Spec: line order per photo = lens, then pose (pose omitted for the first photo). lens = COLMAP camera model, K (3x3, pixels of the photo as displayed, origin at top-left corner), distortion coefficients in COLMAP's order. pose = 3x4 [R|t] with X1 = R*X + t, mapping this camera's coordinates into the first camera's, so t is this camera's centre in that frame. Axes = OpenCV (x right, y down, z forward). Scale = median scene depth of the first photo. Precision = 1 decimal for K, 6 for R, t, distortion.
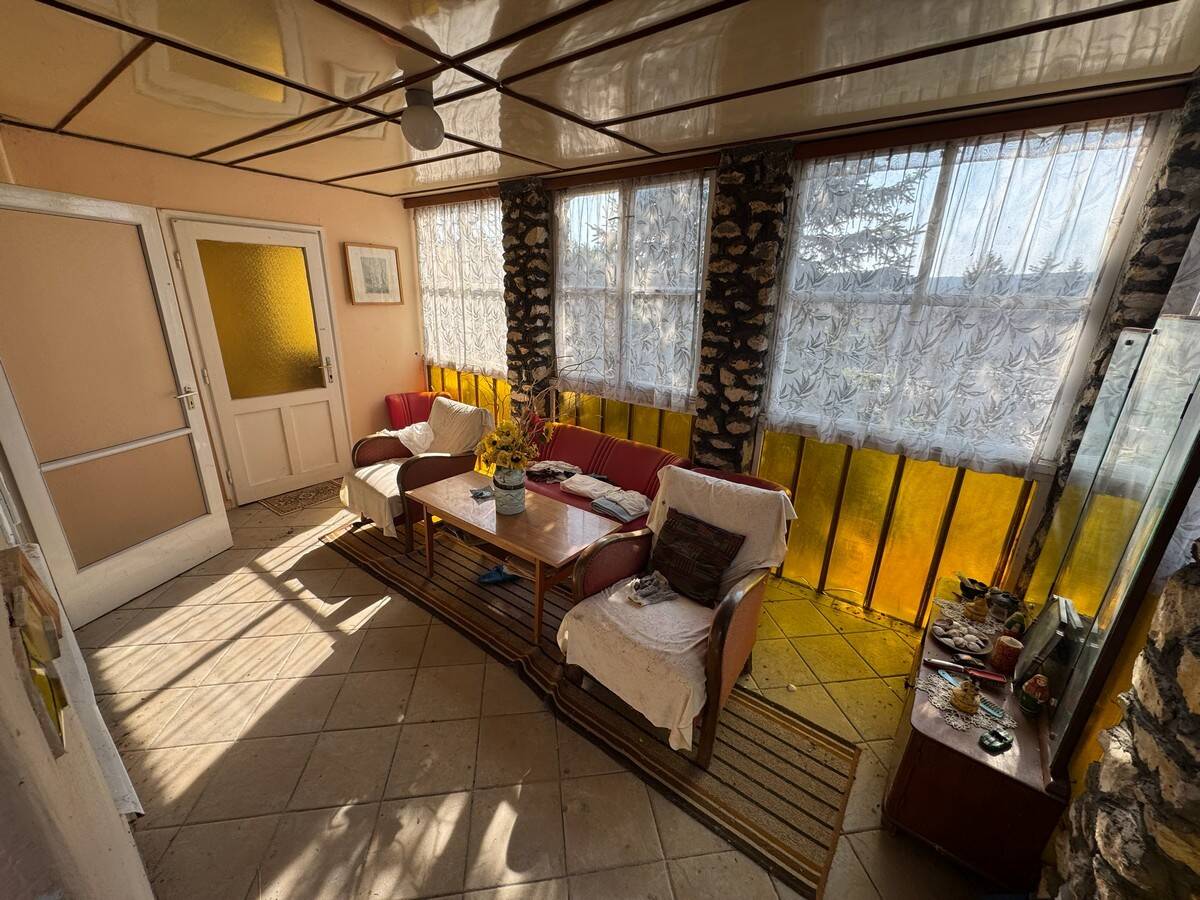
lens RADIAL K [[475.4, 0, 607.8], [0, 475.4, 456.3], [0, 0, 1]] dist [0.002992, 0.000138]
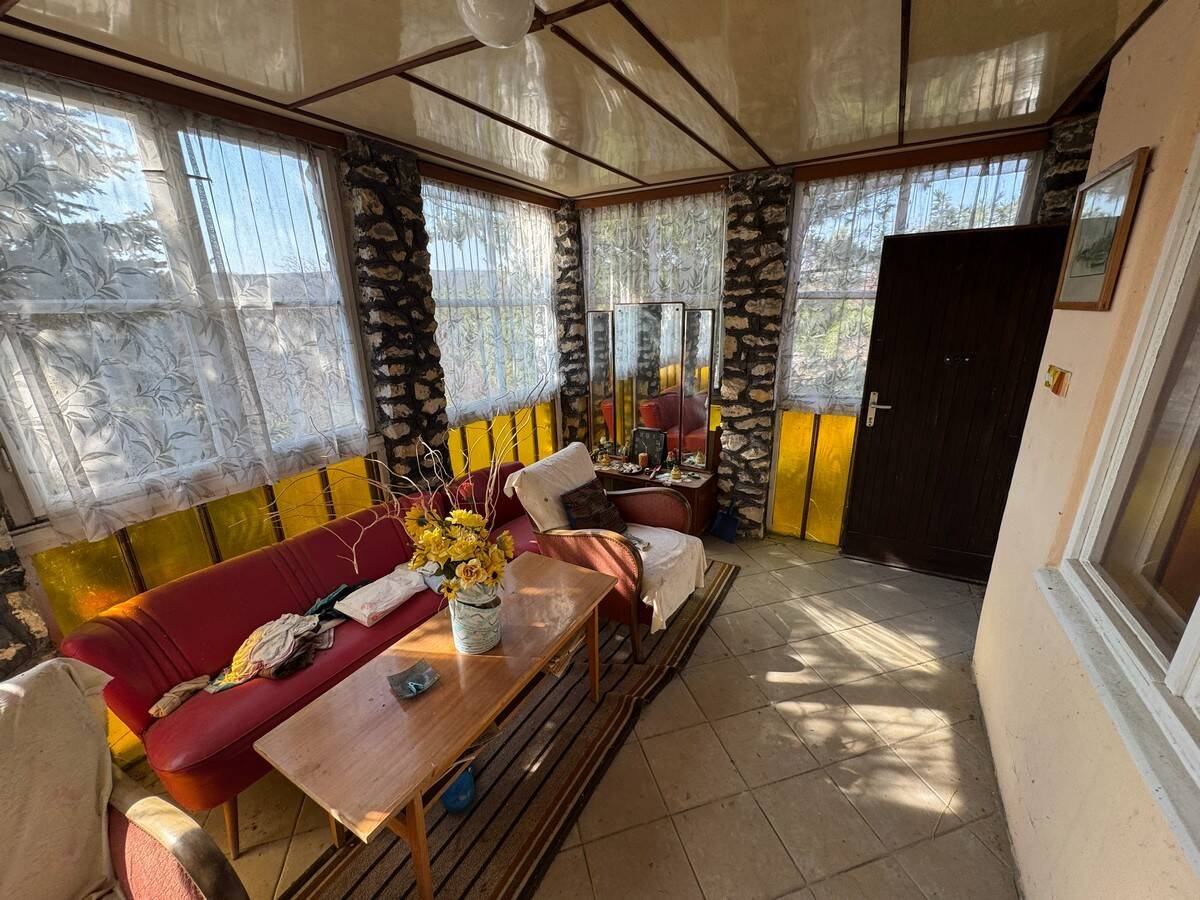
lens RADIAL K [[475.4, 0, 610.7], [0, 475.4, 449.0], [0, 0, 1]] dist [0.002992, 0.000138]
pose [[-0.126288, -0.328573, 0.935998, -0.743656], [0.322876, 0.878559, 0.351973, -0.289819], [-0.937978, 0.346661, -0.004863, 0.730874]]
